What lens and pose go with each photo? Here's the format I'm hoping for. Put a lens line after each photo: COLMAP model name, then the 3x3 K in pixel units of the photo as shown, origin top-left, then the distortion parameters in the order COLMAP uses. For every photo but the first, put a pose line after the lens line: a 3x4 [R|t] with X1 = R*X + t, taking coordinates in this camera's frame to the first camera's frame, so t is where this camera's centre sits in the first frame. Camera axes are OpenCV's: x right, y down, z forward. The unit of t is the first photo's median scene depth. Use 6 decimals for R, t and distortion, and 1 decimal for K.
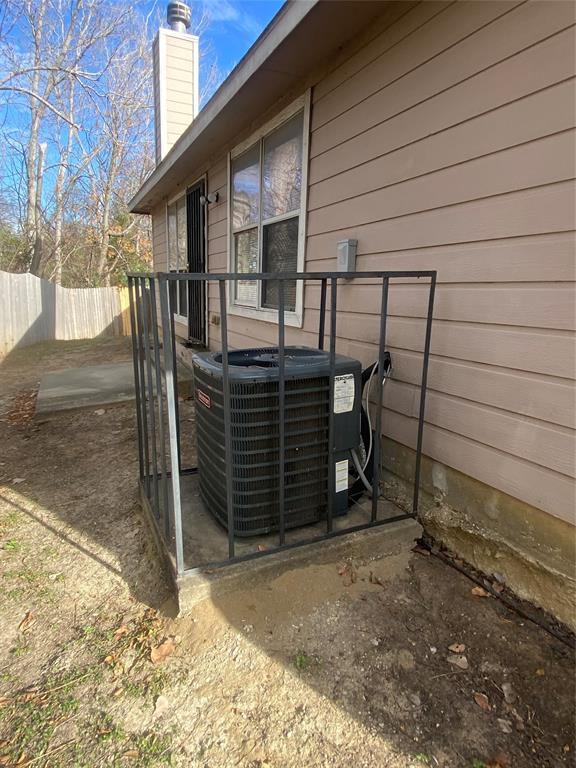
lens RADIAL K [[499.7, 0, 288.0], [0, 499.7, 384.0], [0, 0, 1]] dist [0.095027, -0.116672]
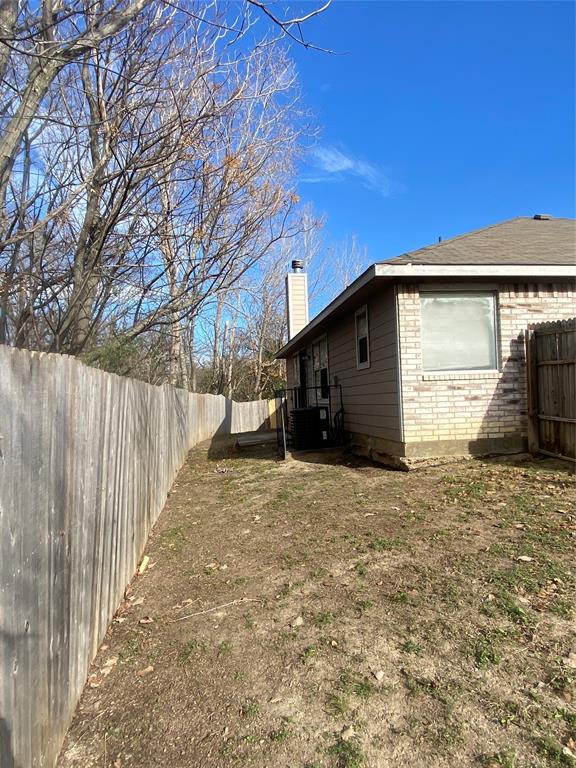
lens RADIAL K [[499.7, 0, 288.0], [0, 499.7, 384.0], [0, 0, 1]] dist [0.095027, -0.116672]
pose [[0.961396, -0.070012, -0.266114, 0.157010], [0.011160, 0.976215, -0.216515, 0.110453], [0.274943, 0.205187, 0.939311, -0.502537]]
